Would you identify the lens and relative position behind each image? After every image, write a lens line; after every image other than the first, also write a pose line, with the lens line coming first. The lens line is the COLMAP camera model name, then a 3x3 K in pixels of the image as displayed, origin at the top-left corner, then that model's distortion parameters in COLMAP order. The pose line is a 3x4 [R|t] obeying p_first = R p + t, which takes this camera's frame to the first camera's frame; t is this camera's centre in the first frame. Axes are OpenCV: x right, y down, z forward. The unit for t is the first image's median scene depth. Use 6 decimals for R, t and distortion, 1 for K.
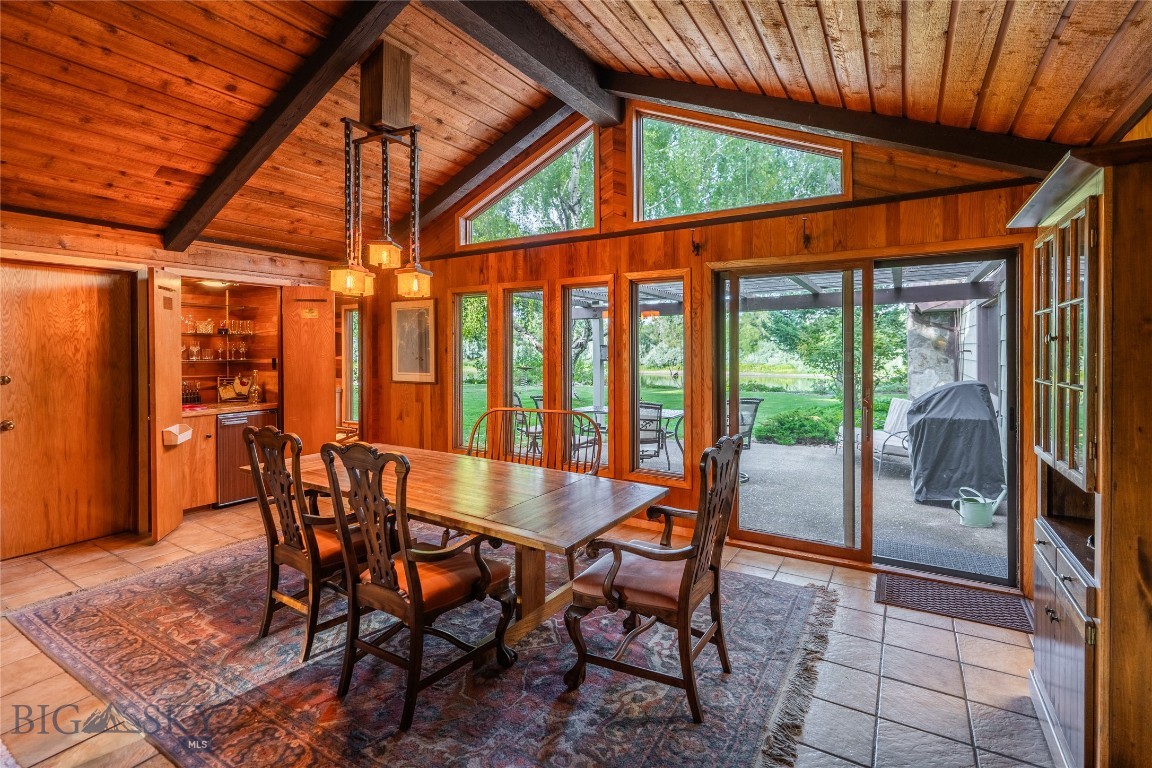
lens RADIAL K [[558.2, 0, 552.3], [0, 558.2, 381.9], [0, 0, 1]] dist [-0.003382, 0.000024]
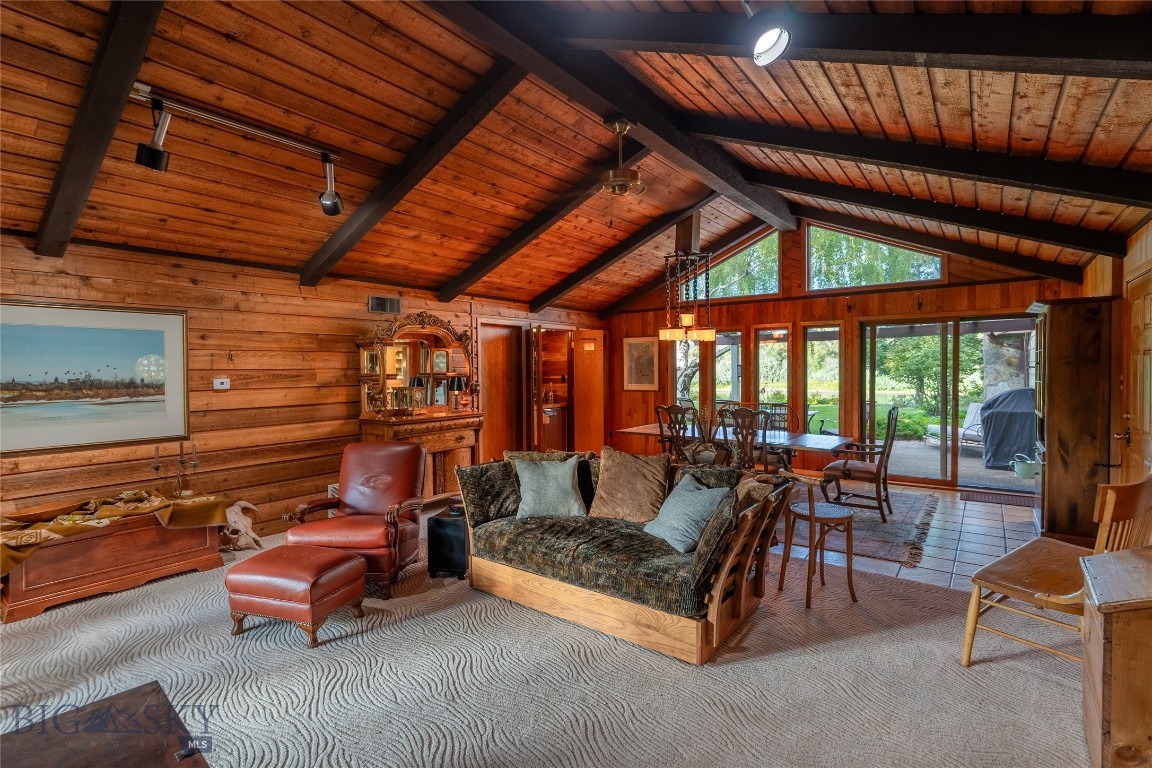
lens RADIAL K [[544.5, 0, 576.4], [0, 544.5, 408.6], [0, 0, 1]] dist [0.000716, 0.000144]
pose [[0.996937, -0.001331, -0.078203, -0.386211], [0.002646, 0.999857, 0.016711, 0.030808], [0.078170, -0.016867, 0.996797, -0.632852]]
